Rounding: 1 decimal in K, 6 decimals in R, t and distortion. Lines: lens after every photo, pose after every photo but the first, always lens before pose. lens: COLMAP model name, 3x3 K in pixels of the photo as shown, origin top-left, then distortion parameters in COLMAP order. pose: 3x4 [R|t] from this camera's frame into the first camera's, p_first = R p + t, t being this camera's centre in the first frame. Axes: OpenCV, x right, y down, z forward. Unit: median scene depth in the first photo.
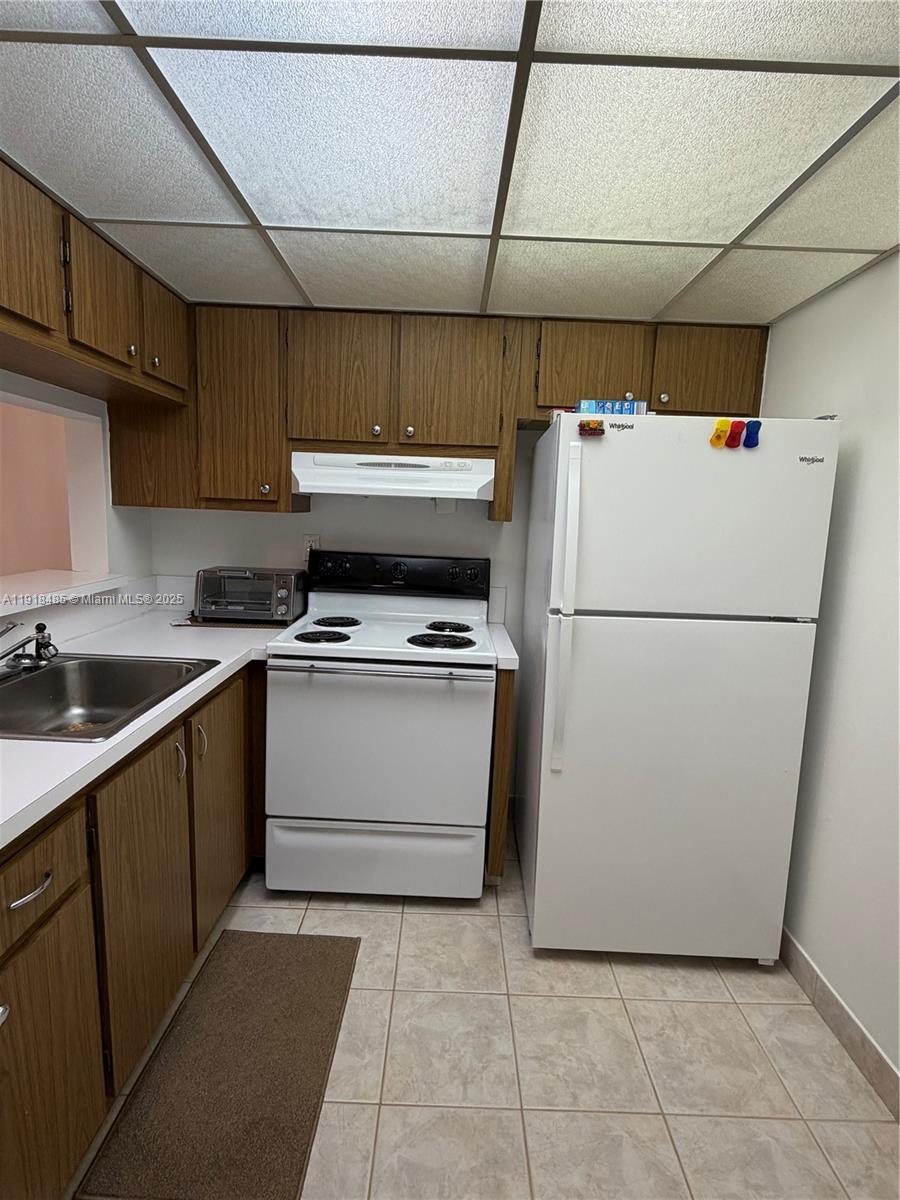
lens RADIAL K [[584.5, 0, 453.2], [0, 584.5, 601.5], [0, 0, 1]] dist [-0.000052, 0.000264]
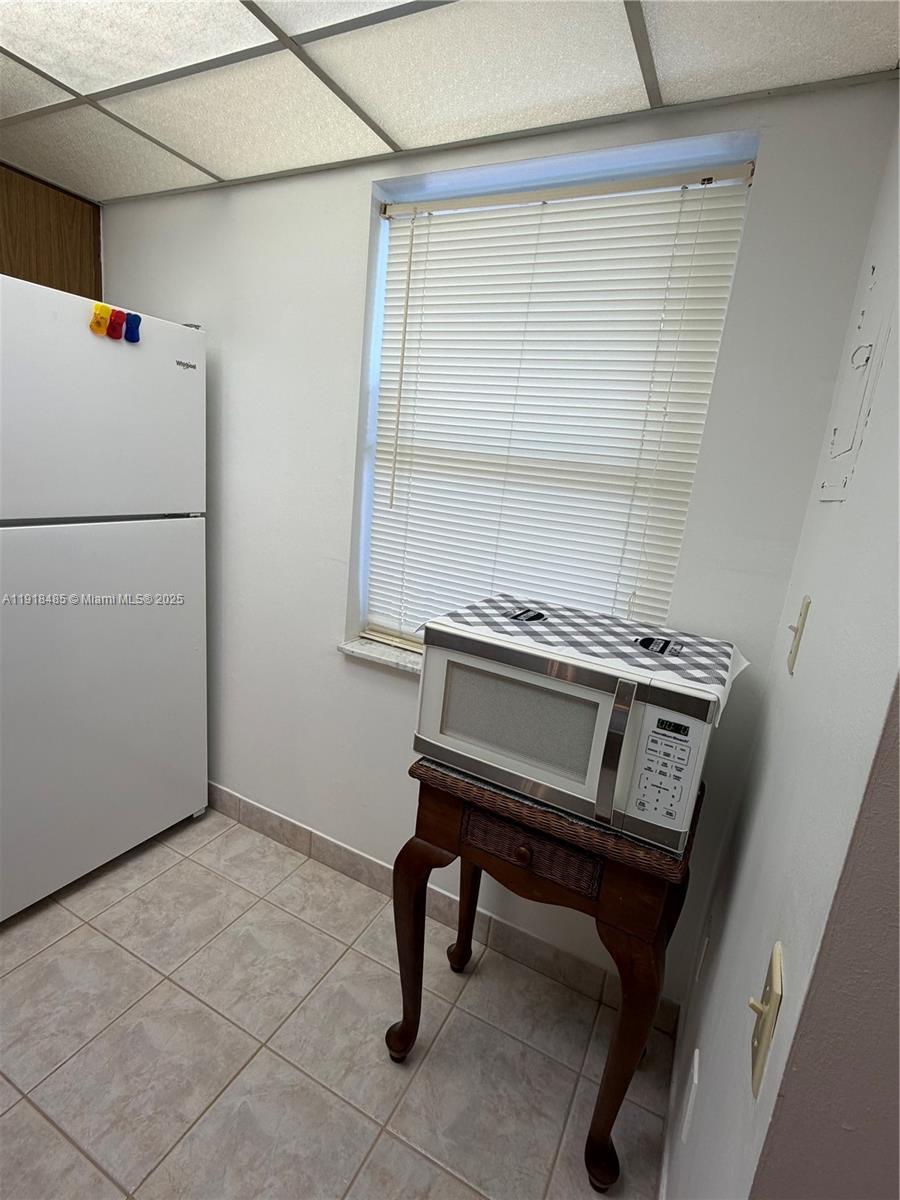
lens RADIAL K [[559.9, 0, 455.3], [0, 559.9, 595.2], [0, 0, 1]] dist [0.001668, -0.000795]
pose [[0.466856, -0.196083, 0.862321, -0.131321], [0.052464, 0.979532, 0.194332, -0.000135], [-0.882776, -0.045484, 0.467587, 0.054713]]
